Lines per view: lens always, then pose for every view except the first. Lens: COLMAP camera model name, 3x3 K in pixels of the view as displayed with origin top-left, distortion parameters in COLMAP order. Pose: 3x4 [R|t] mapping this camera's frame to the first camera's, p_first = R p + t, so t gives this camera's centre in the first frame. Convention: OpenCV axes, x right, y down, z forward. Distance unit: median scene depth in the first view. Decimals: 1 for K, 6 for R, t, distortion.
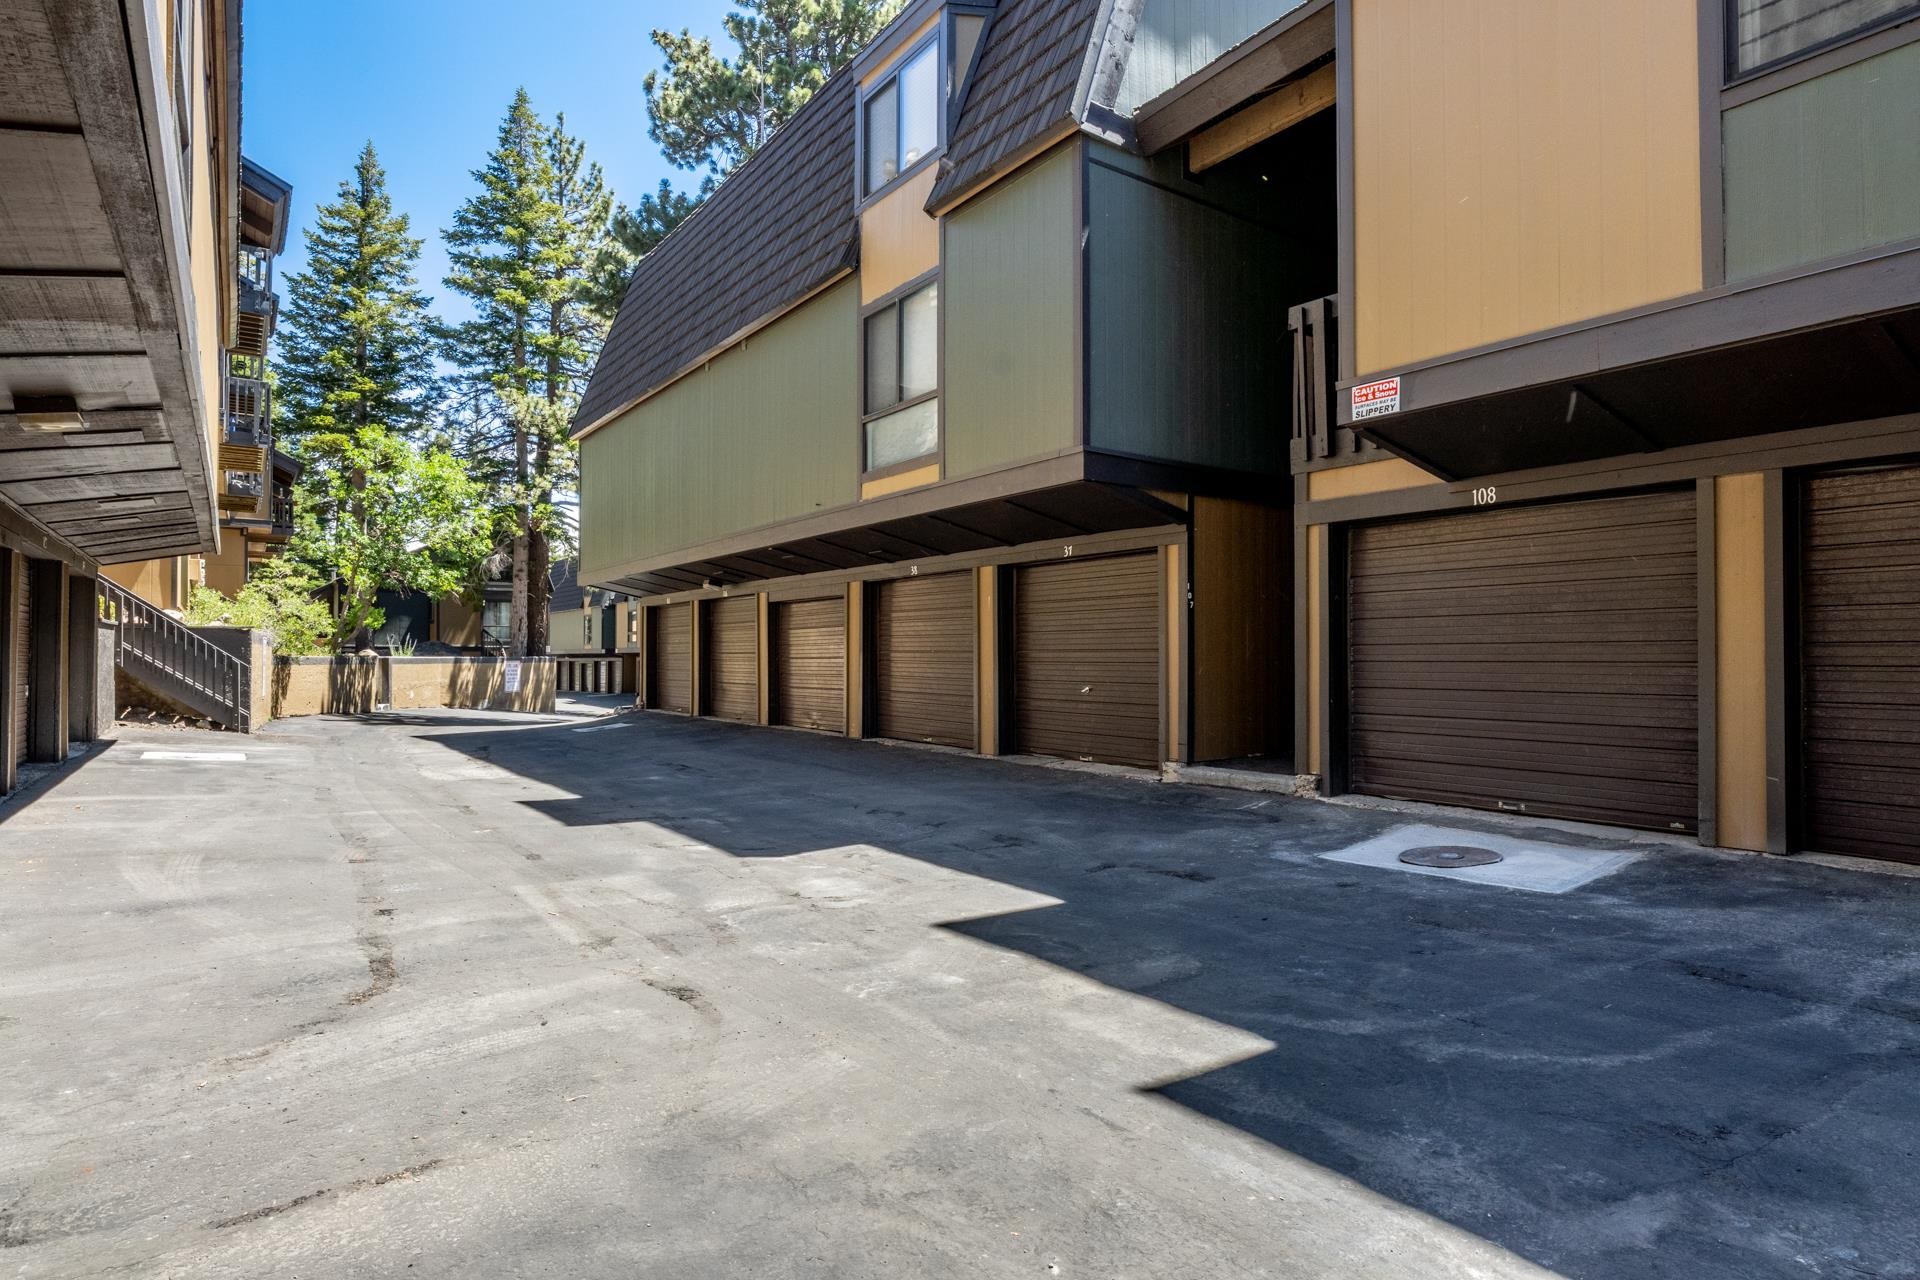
lens RADIAL K [[1044.2, 0, 960.0], [0, 1044.2, 640.0], [0, 0, 1]] dist [-0.002451, -0.001491]
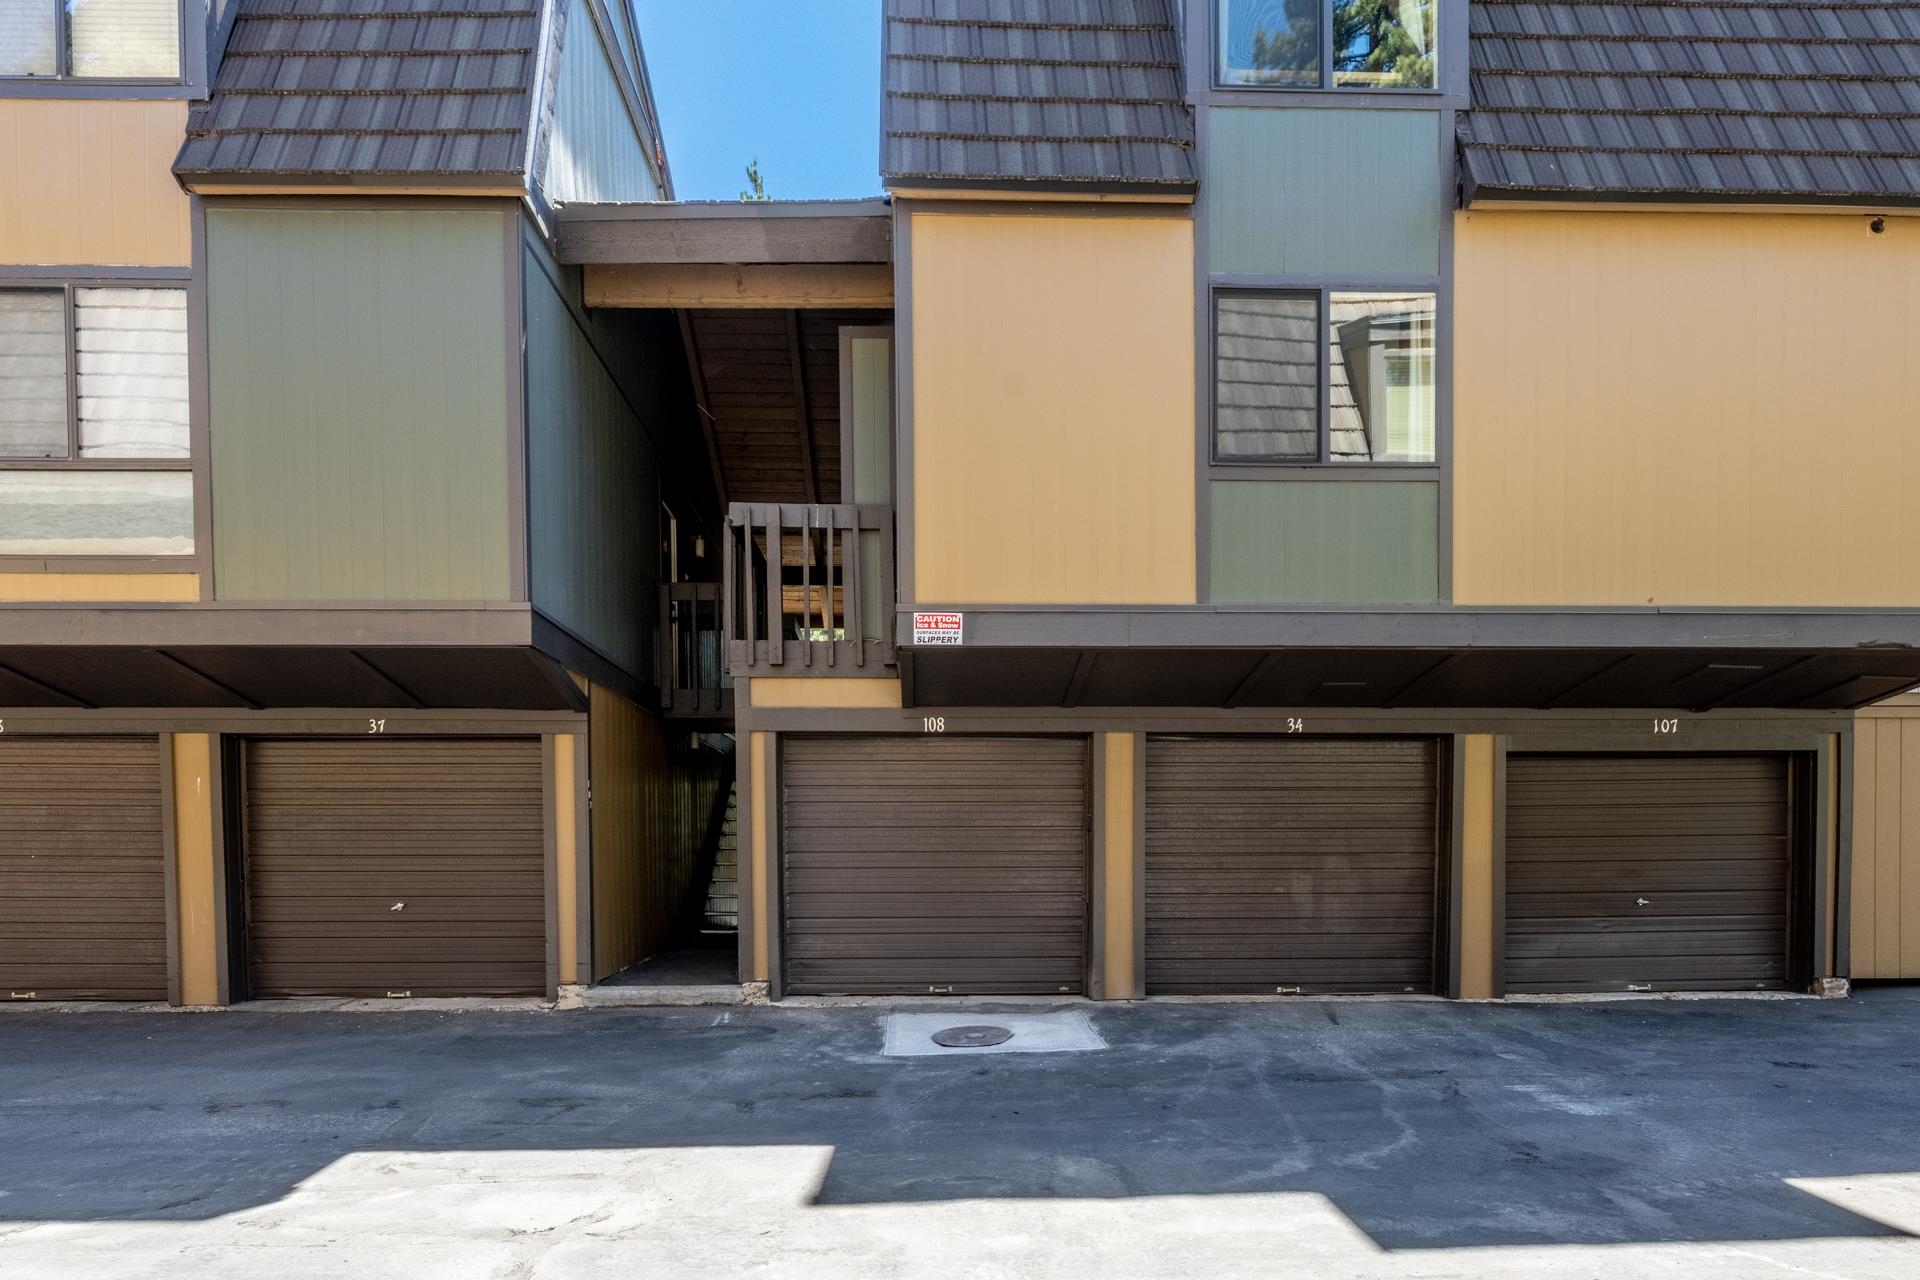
lens RADIAL K [[1047.4, 0, 956.7], [0, 1047.4, 882.3], [0, 0, 1]] dist [-0.001495, -0.001268]
pose [[0.551845, -0.022252, 0.833650, -0.390413], [-0.011985, 0.999329, 0.034608, -0.003240], [-0.833860, -0.029090, 0.551208, 0.287266]]
